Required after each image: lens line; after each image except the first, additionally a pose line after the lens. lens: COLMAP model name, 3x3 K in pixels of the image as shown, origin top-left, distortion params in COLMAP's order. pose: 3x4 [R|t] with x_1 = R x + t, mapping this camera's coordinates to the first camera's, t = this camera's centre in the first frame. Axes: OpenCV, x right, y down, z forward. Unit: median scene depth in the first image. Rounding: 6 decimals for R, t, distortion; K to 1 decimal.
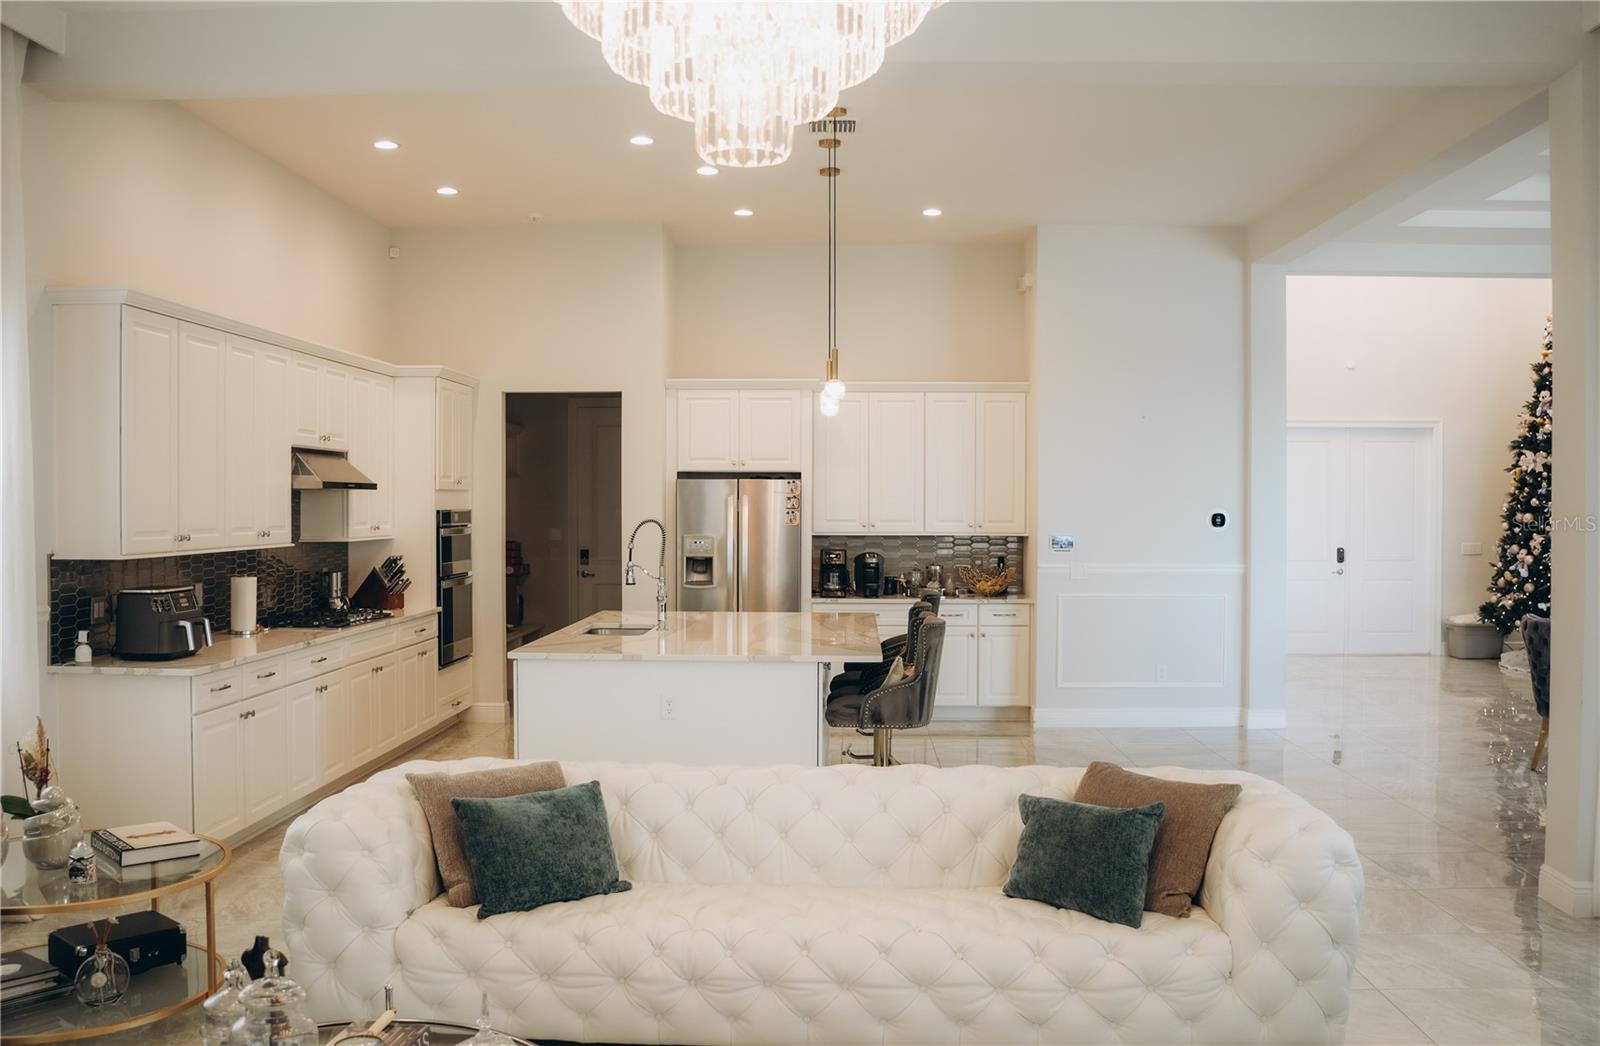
lens RADIAL K [[1439.0, 0, 806.9], [0, 1439.0, 498.6], [0, 0, 1]] dist [-0.188521, 0.174382]
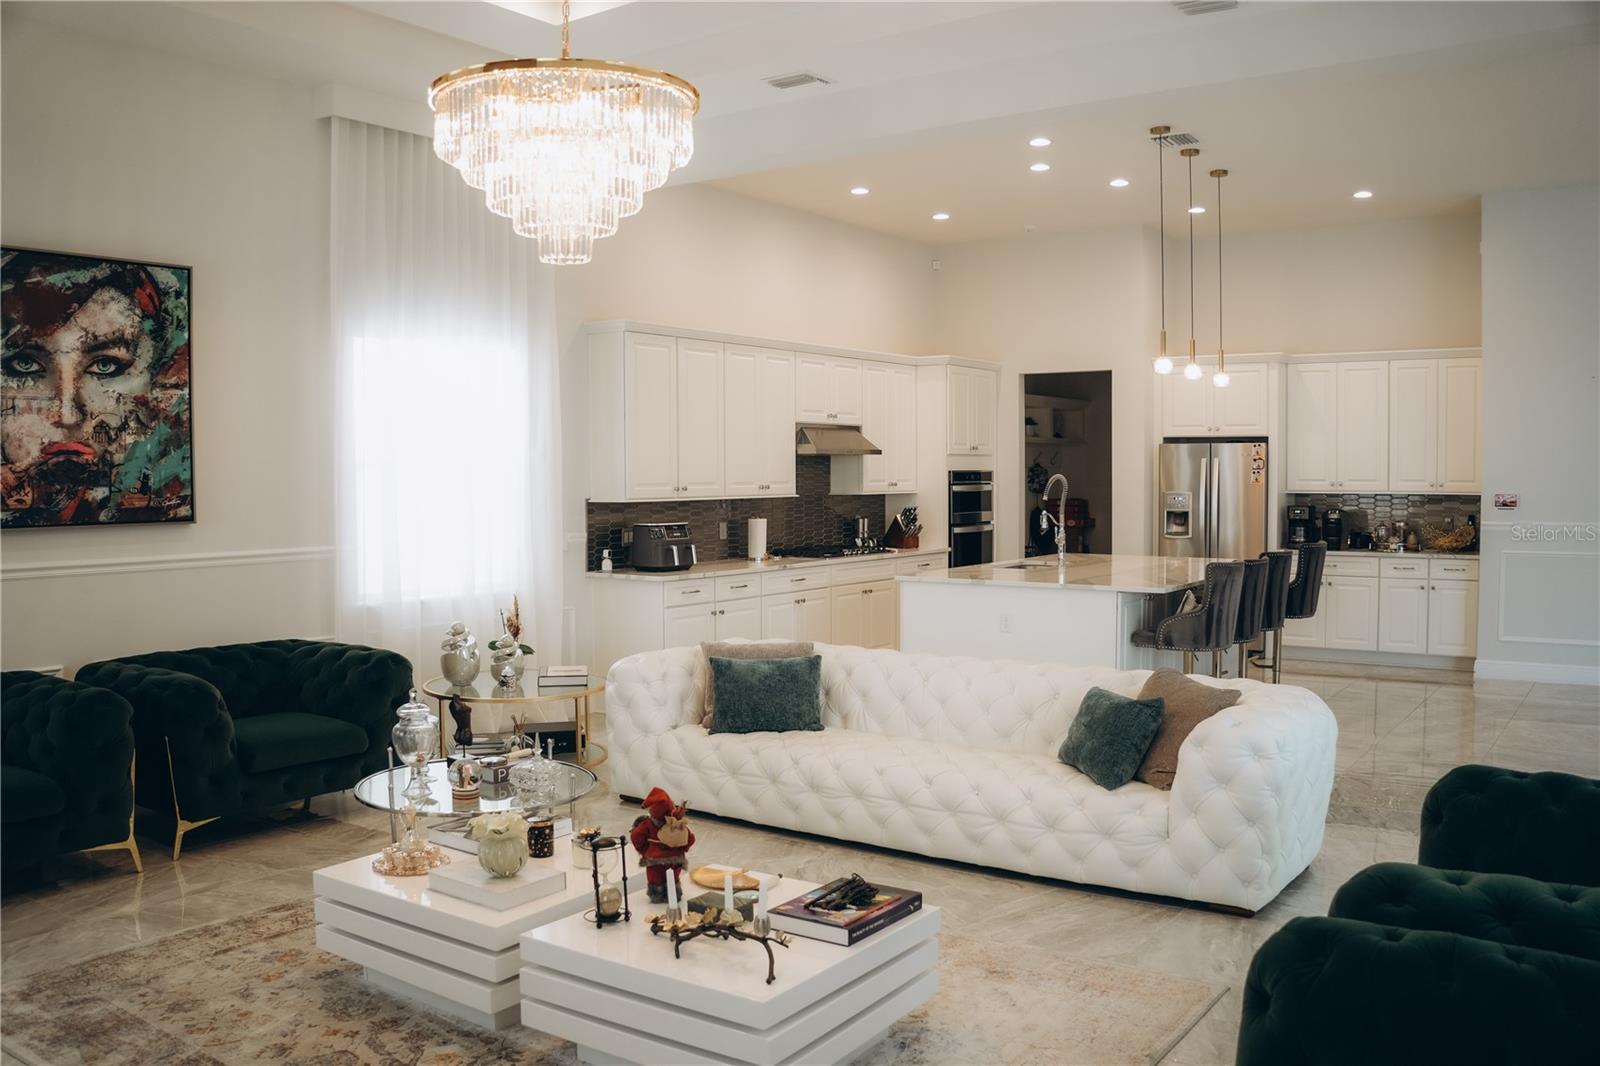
lens RADIAL K [[1342.1, 0, 800.0], [0, 1342.1, 533.0], [0, 0, 1]] dist [-0.187026, 0.126532]
pose [[0.834004, 0.019654, -0.551408, 0.332550], [0.007635, 0.998859, 0.047152, 0.007396], [0.551706, -0.043535, 0.832902, -0.071213]]
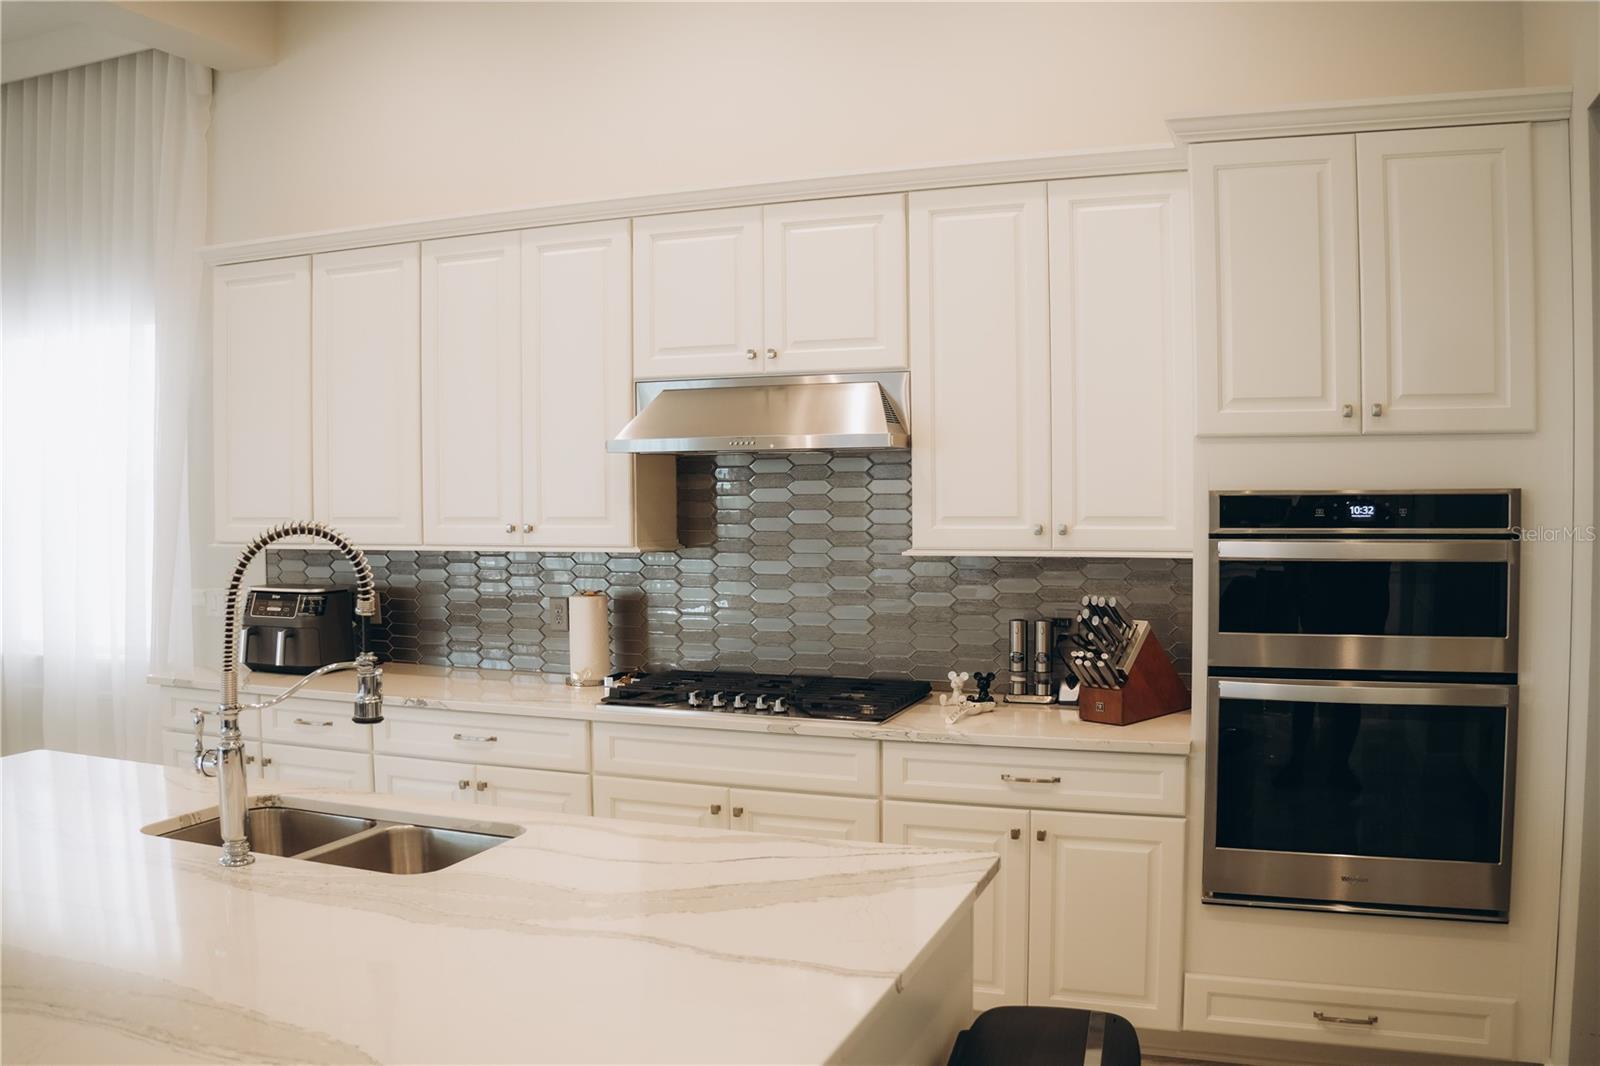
lens RADIAL K [[1327.9, 0, 800.0], [0, 1327.9, 533.0], [0, 0, 1]] dist [-0.205497, 0.138889]
pose [[-0.332548, 0.032021, -0.942543, 0.123698], [0.010742, 0.999487, 0.030165, 0.009305], [0.943025, -0.000093, -0.332721, 1.187976]]
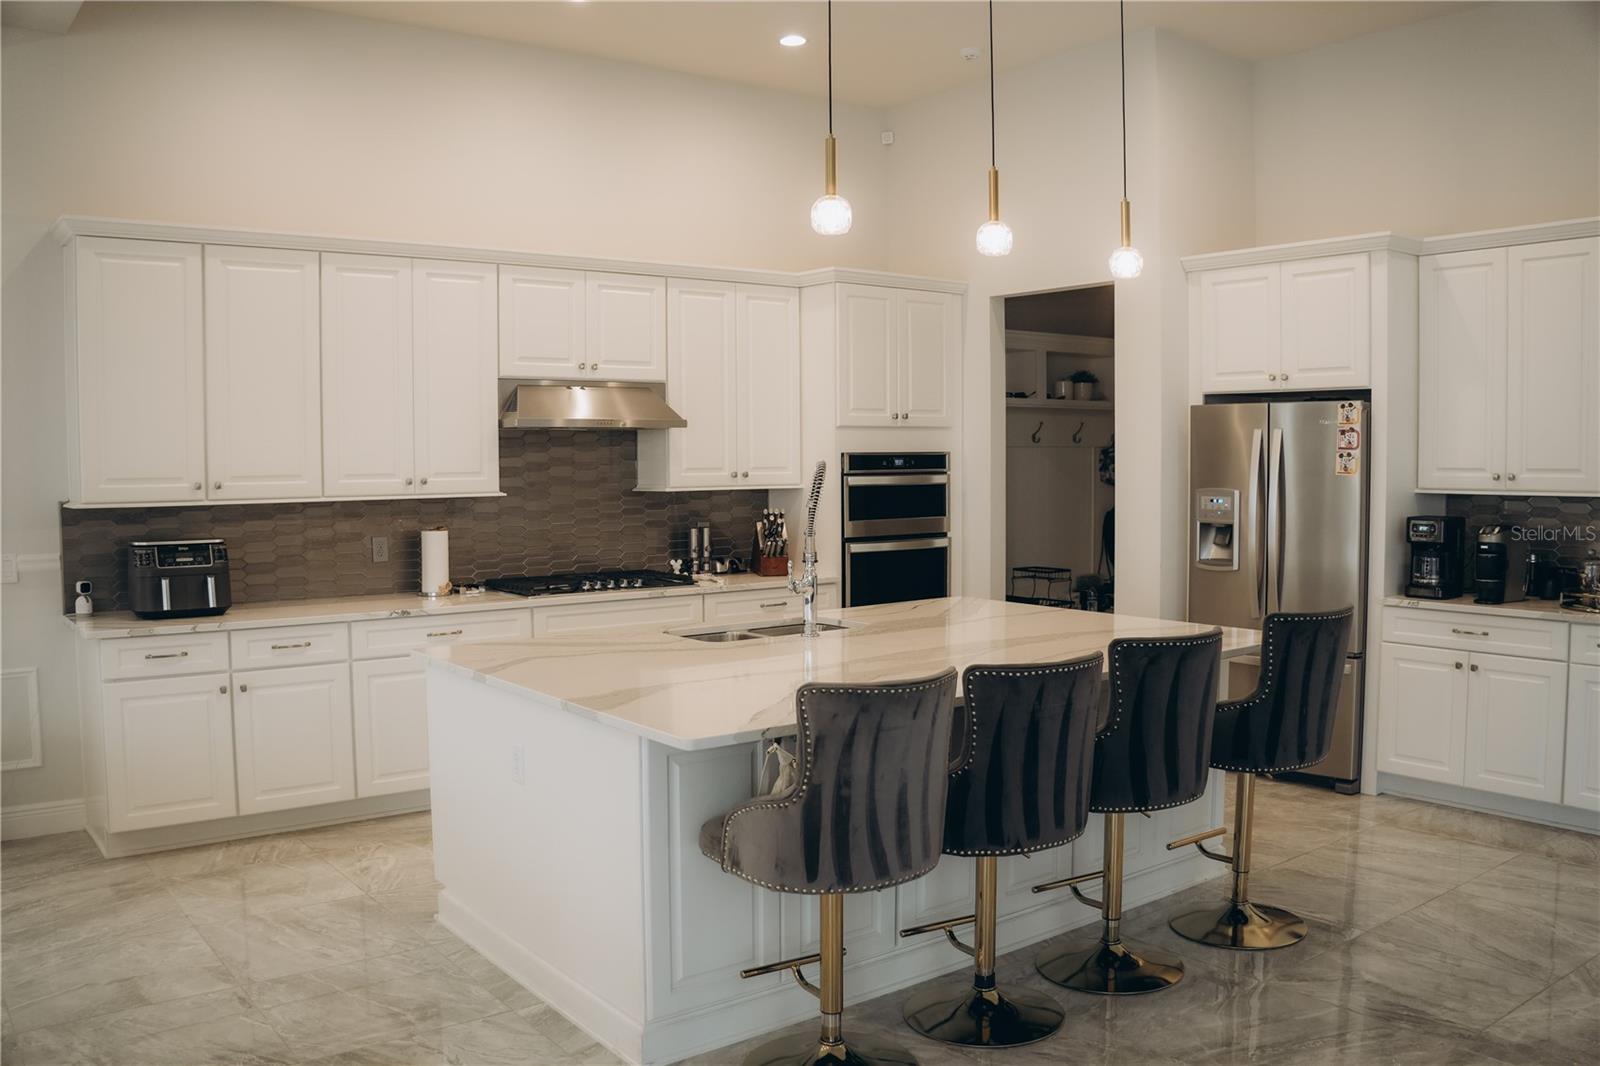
lens RADIAL K [[1342.1, 0, 800.0], [0, 1342.1, 533.0], [0, 0, 1]] dist [-0.187026, 0.126532]
pose [[0.628946, 0.040369, -0.776401, 0.353281], [0.009665, 0.998168, 0.059729, 0.009424], [0.777389, -0.045071, 0.627403, 0.605496]]
